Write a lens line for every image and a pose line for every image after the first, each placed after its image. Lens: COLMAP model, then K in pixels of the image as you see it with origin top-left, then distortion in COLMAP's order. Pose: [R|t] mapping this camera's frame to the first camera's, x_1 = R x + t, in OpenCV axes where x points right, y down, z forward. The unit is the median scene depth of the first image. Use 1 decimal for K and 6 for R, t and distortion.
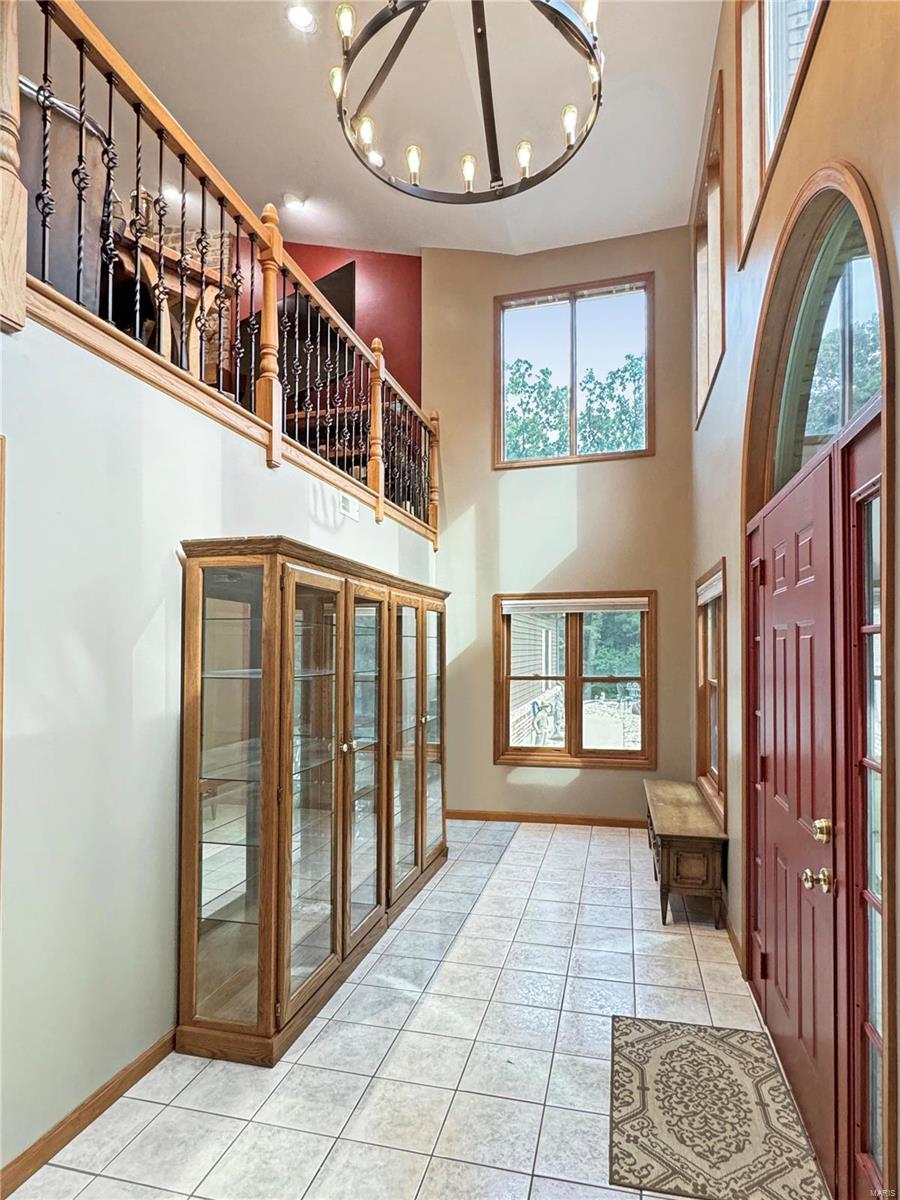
lens RADIAL K [[694.7, 0, 451.9], [0, 694.7, 642.7], [0, 0, 1]] dist [-0.007661, 0.003212]
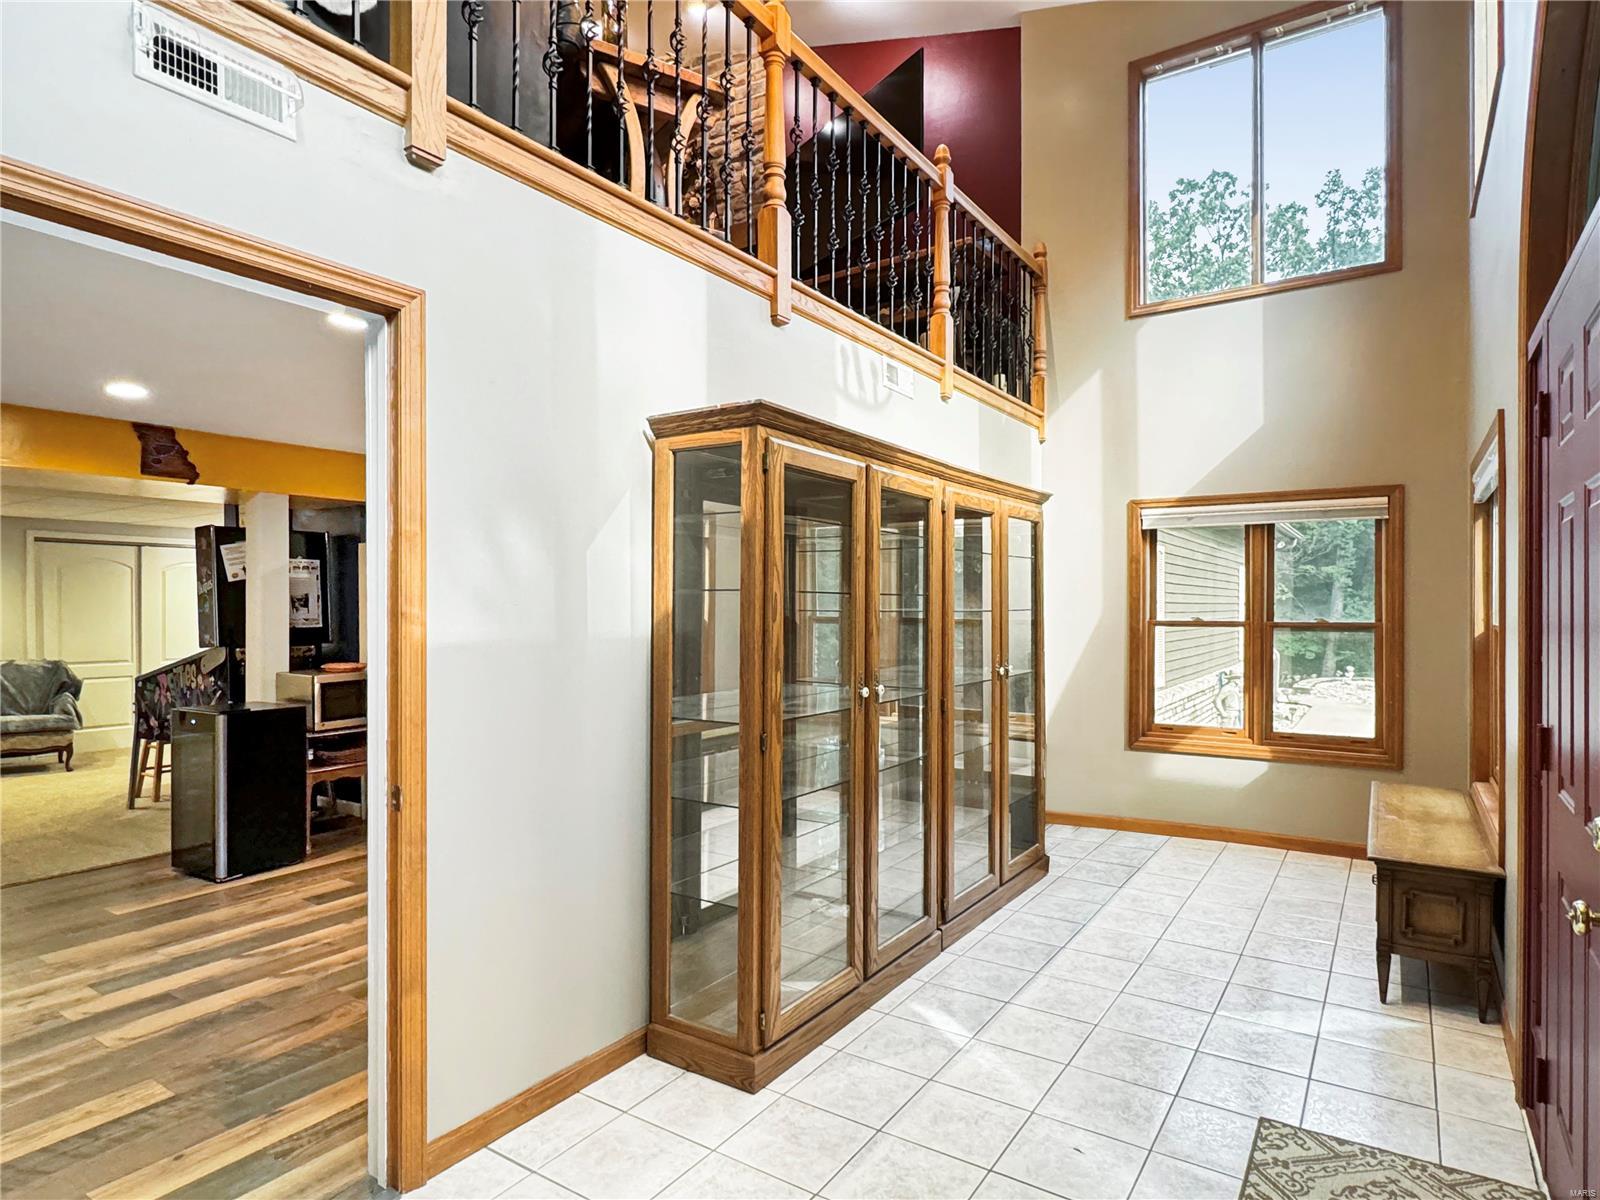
lens RADIAL K [[926.3, 0, 788.0], [0, 926.3, 612.3], [0, 0, 1]] dist [-0.007661, 0.003212]
pose [[0.939977, 0.004991, -0.341201, 0.110543], [-0.000258, 0.999903, 0.013914, 0.055233], [0.341237, -0.012991, 0.939887, 0.045752]]
